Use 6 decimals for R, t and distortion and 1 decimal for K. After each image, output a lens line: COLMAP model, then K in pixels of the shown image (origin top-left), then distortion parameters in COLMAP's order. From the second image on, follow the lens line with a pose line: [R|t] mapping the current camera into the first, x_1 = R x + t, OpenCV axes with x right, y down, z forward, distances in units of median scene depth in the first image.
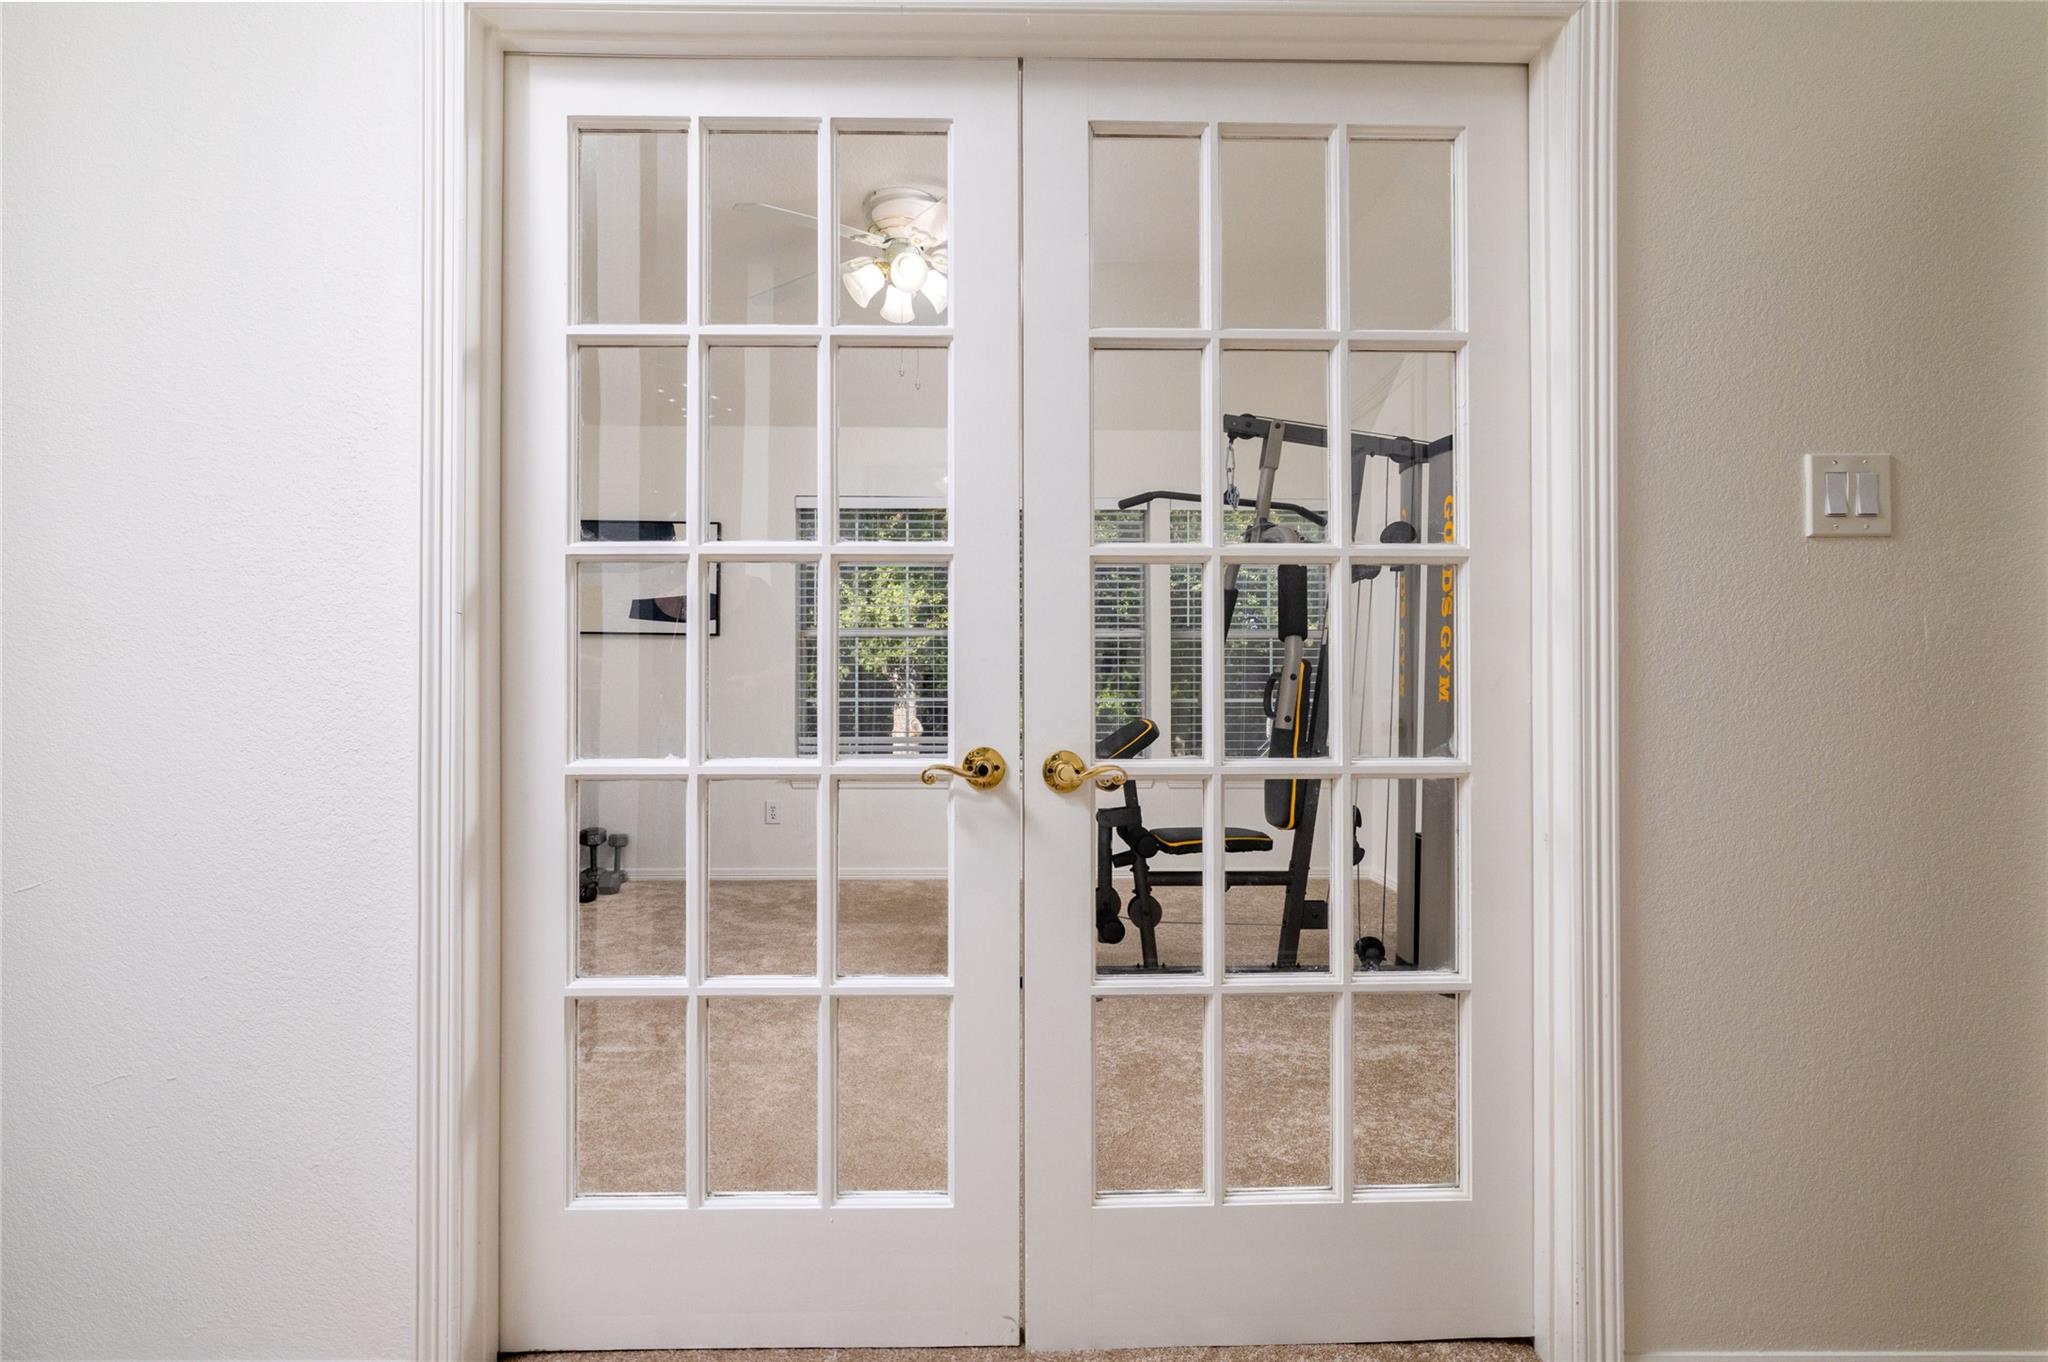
lens RADIAL K [[877.4, 0, 1017.6], [0, 877.4, 671.1], [0, 0, 1]] dist [-0.002485, 0.000969]
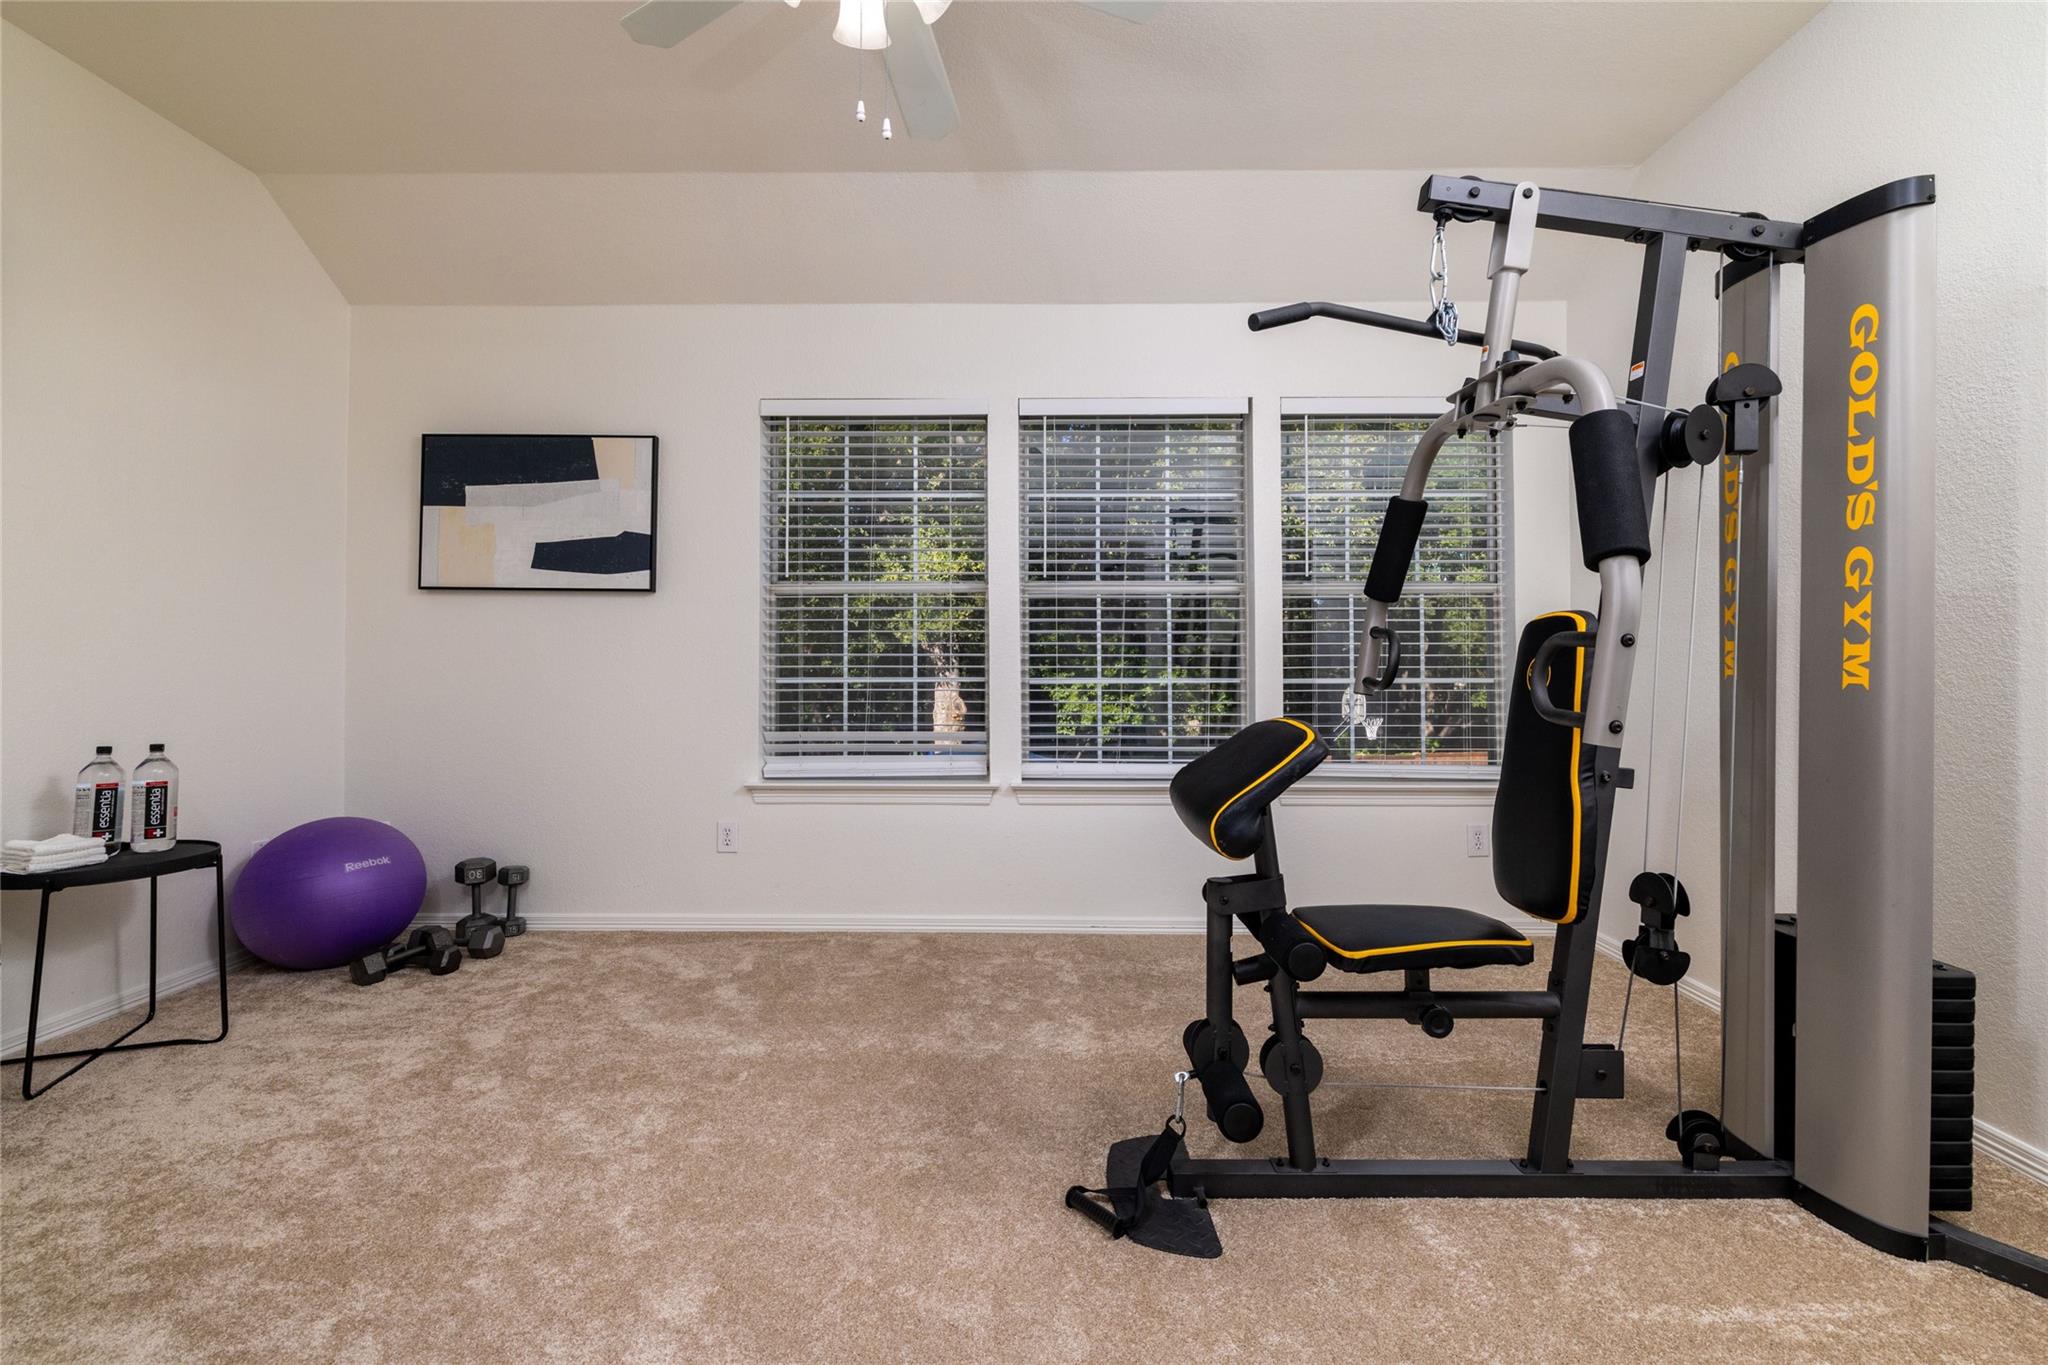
lens RADIAL K [[877.4, 0, 1017.6], [0, 877.4, 672.6], [0, 0, 1]] dist [-0.002485, 0.000969]
pose [[0.998142, -0.001421, -0.060912, 0.005460], [0.003175, 0.999583, 0.028705, 0.008666], [0.060846, -0.028845, 0.997730, 0.428462]]
